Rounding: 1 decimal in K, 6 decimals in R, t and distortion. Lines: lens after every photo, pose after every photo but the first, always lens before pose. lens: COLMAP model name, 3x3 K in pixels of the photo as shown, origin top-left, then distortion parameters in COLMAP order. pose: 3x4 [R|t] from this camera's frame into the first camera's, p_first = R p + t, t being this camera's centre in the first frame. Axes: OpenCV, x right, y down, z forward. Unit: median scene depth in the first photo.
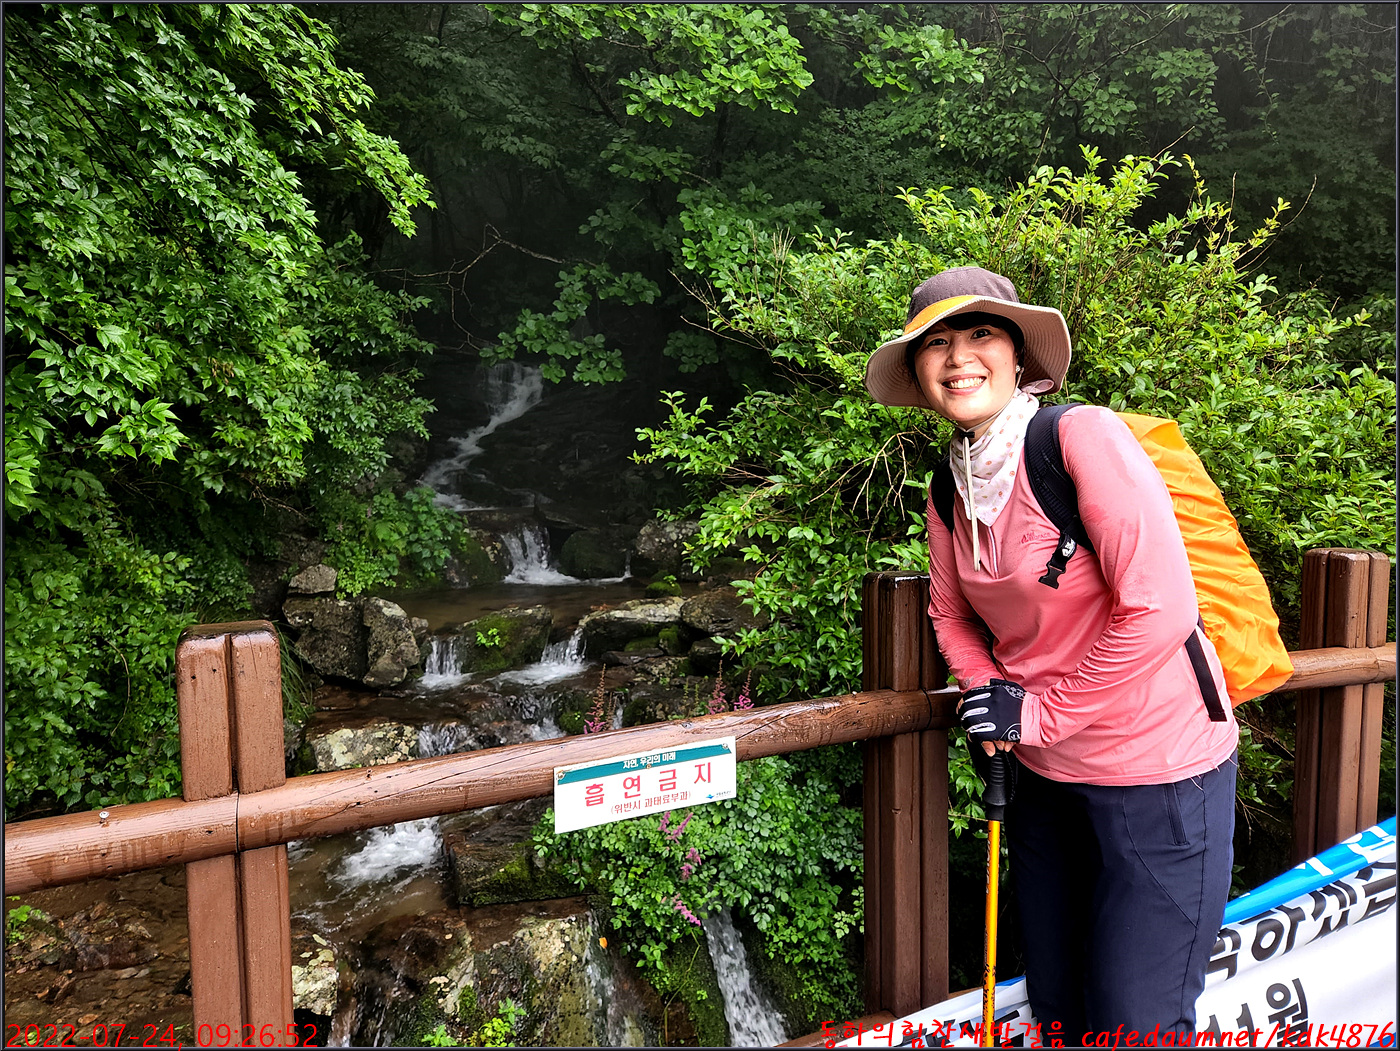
lens RADIAL K [[940.4, 0, 713.2], [0, 940.4, 523.1], [0, 0, 1]] dist [0.090801, -0.070626]
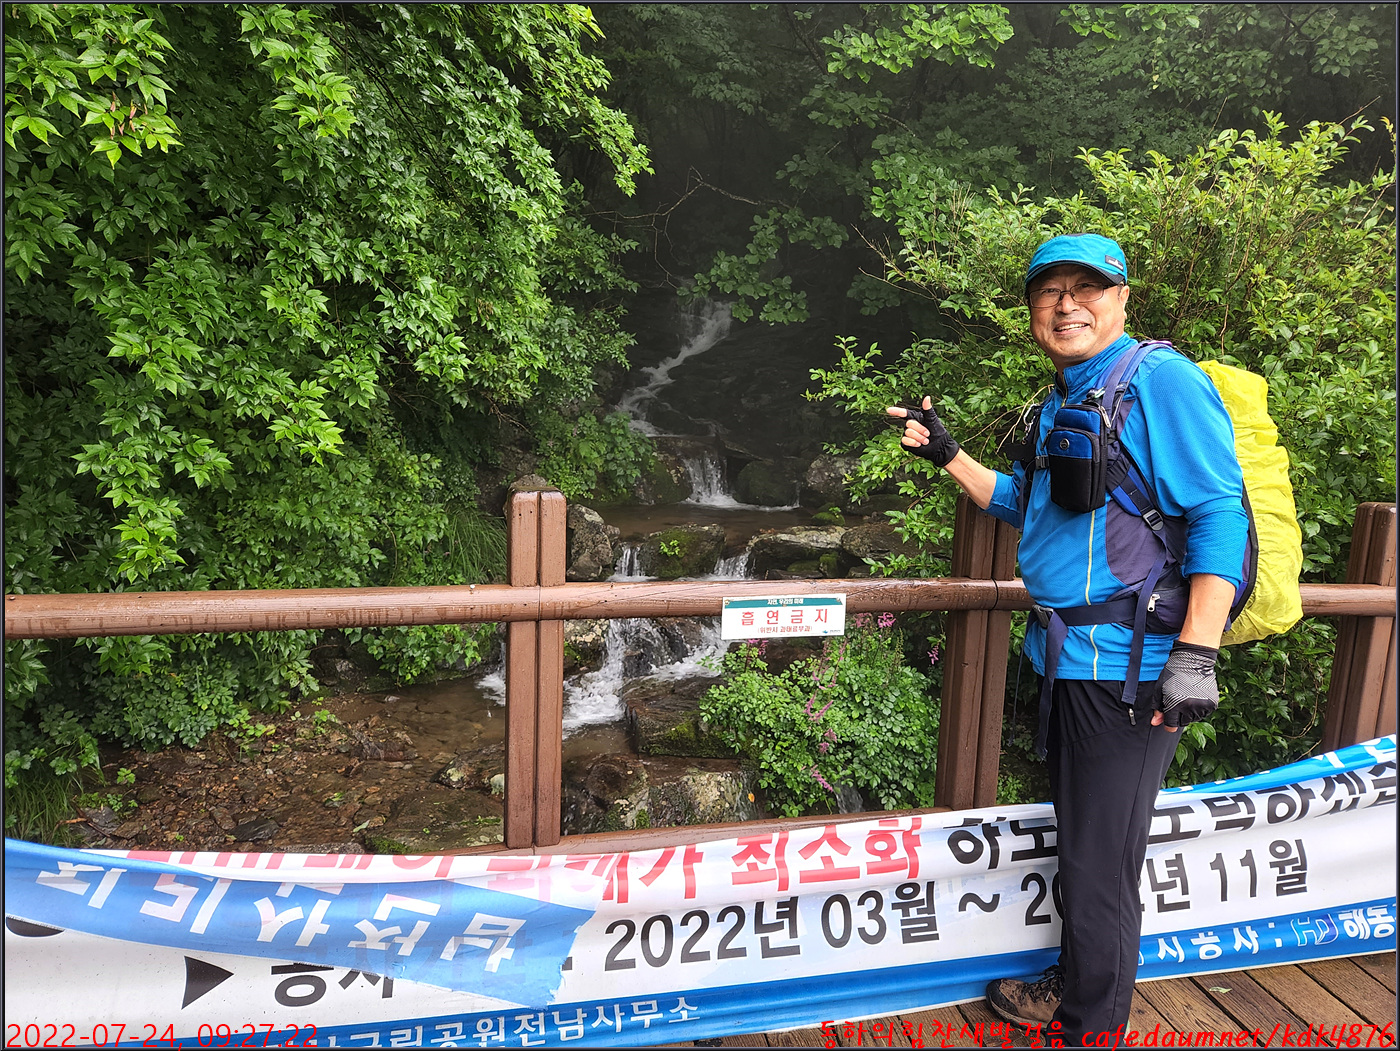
lens RADIAL K [[940.4, 0, 706.9], [0, 940.4, 525.3], [0, 0, 1]] dist [0.090801, -0.070626]
pose [[0.979069, 0.078028, -0.187978, 0.024365], [-0.064777, 0.995029, 0.075645, 0.008036], [0.192946, -0.061885, 0.979256, -0.141495]]
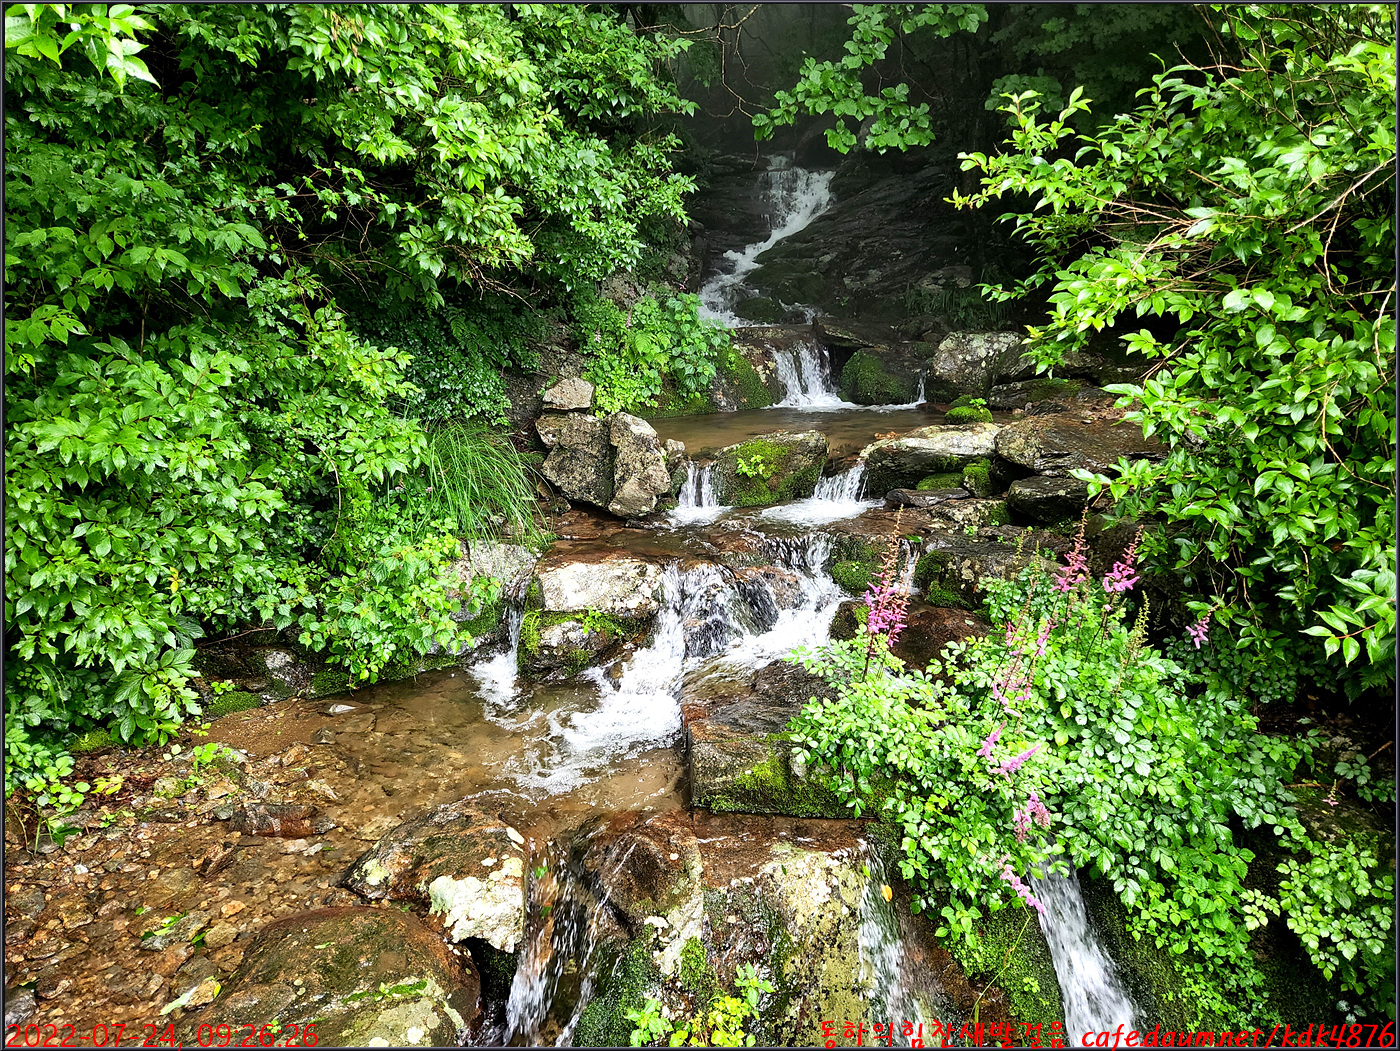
lens RADIAL K [[940.4, 0, 706.2], [0, 940.4, 518.9], [0, 0, 1]] dist [0.090801, -0.070626]
pose [[0.954153, 0.053390, -0.294520, -0.043461], [-0.004923, 0.986630, 0.162903, 0.048069], [0.299280, -0.153985, 0.941658, 0.298565]]
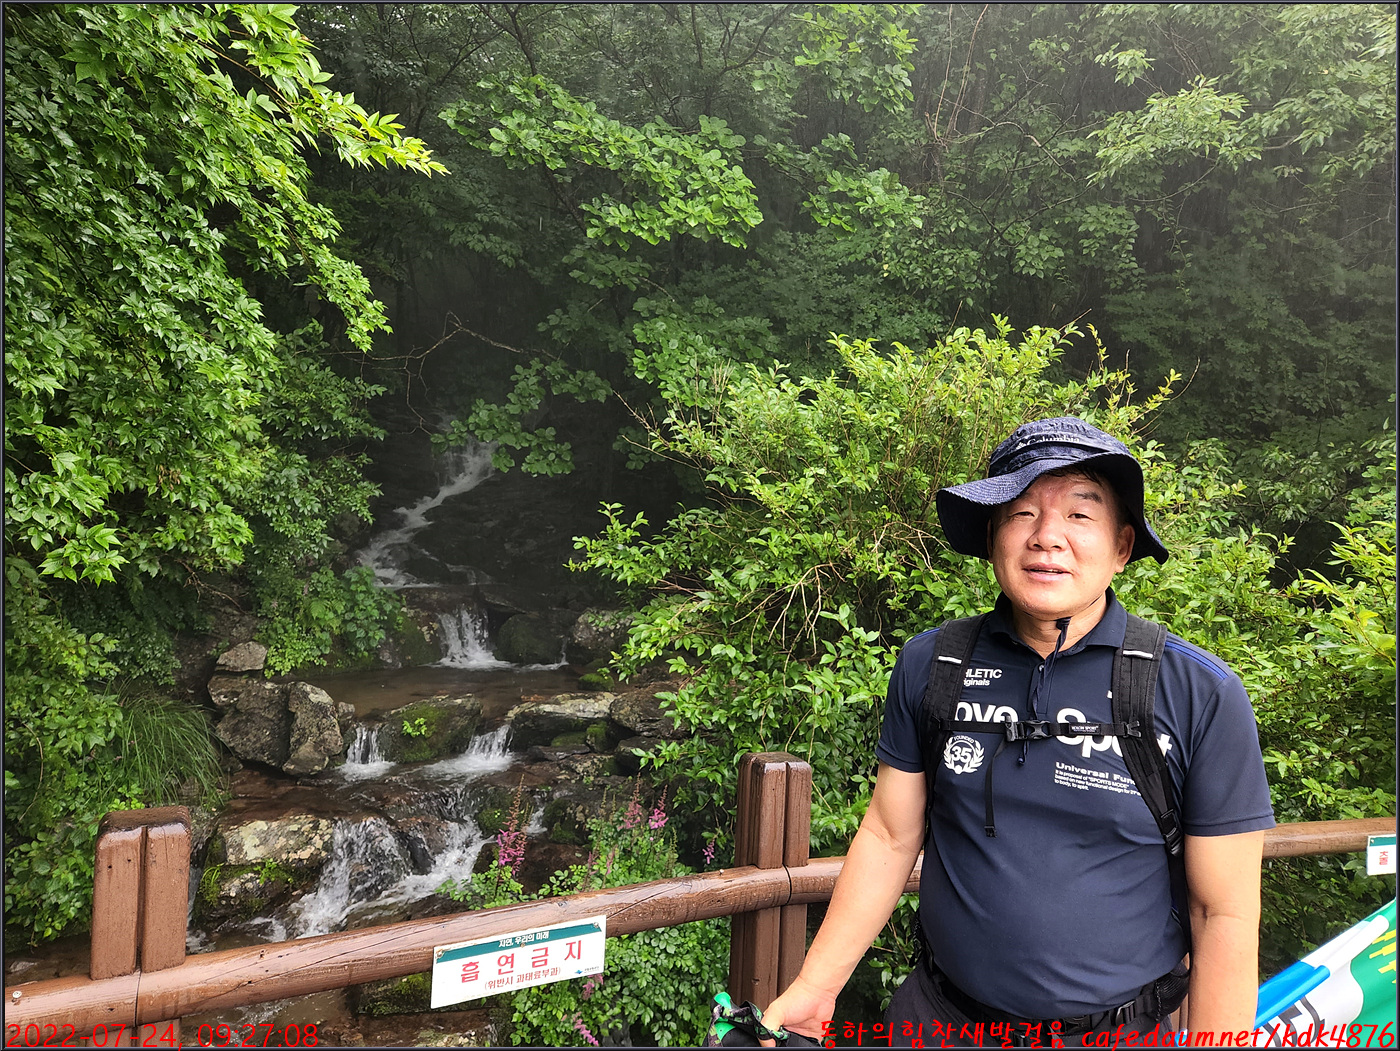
lens RADIAL K [[940.4, 0, 707.6], [0, 940.4, 527.7], [0, 0, 1]] dist [0.090801, -0.070626]
pose [[0.997315, 0.058157, 0.044503, 0.020615], [-0.054827, 0.995844, -0.072725, -0.047229], [-0.048548, 0.070089, 0.996359, -0.046929]]
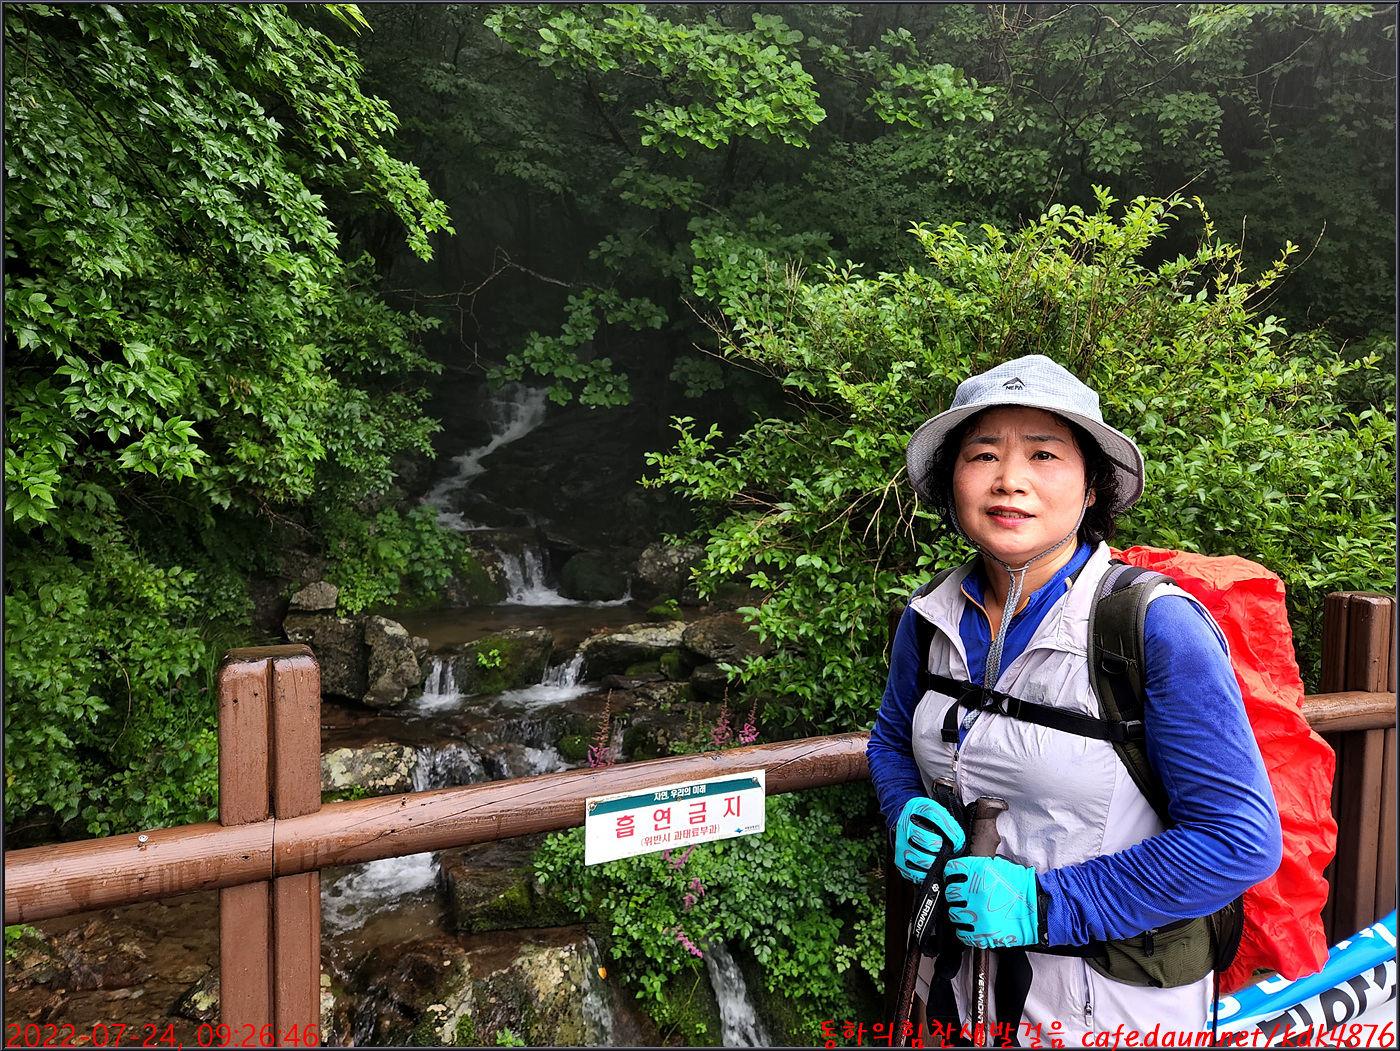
lens RADIAL K [[940.4, 0, 712.3], [0, 940.4, 520.5], [0, 0, 1]] dist [0.090801, -0.070626]
pose [[0.999761, 0.021693, 0.002712, -0.012605], [-0.021609, 0.999383, -0.027684, -0.002566], [-0.003311, 0.027619, 0.999613, -0.001324]]
